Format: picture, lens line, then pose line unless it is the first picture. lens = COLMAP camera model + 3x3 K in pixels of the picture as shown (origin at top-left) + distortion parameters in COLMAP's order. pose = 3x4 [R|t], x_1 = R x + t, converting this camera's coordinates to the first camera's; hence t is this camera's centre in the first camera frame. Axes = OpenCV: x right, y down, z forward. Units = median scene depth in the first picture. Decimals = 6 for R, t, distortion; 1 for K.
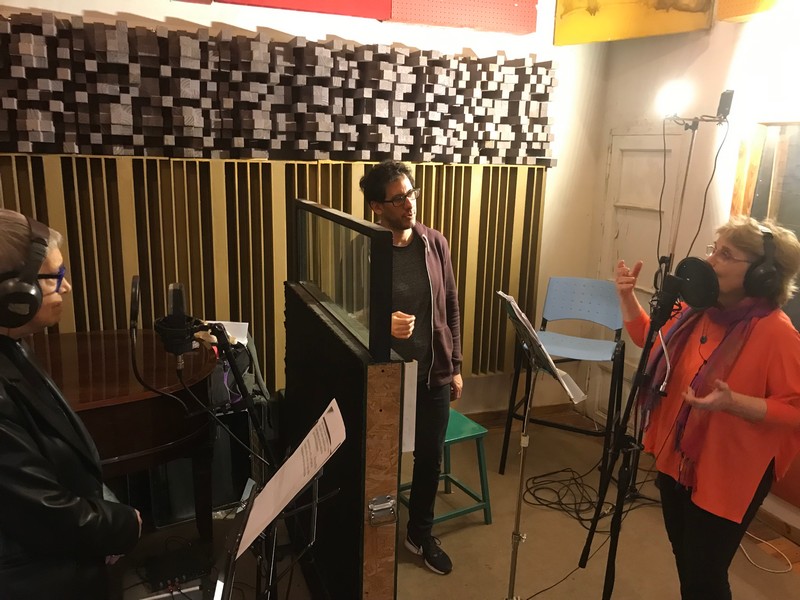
lens RADIAL K [[652.2, 0, 397.0], [0, 652.2, 298.9], [0, 0, 1]] dist [0.033621, -0.038658]
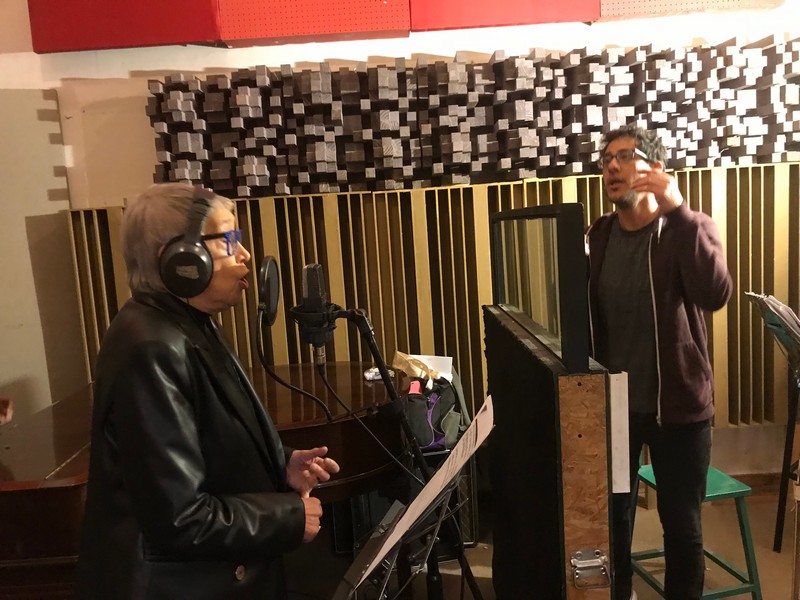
lens RADIAL K [[652.2, 0, 398.0], [0, 652.2, 301.2], [0, 0, 1]] dist [0.033621, -0.038658]
pose [[0.934547, -0.047377, -0.352672, 0.031213], [0.013570, 0.995121, -0.097720, 0.046881], [0.355581, 0.086538, 0.930631, 0.098058]]
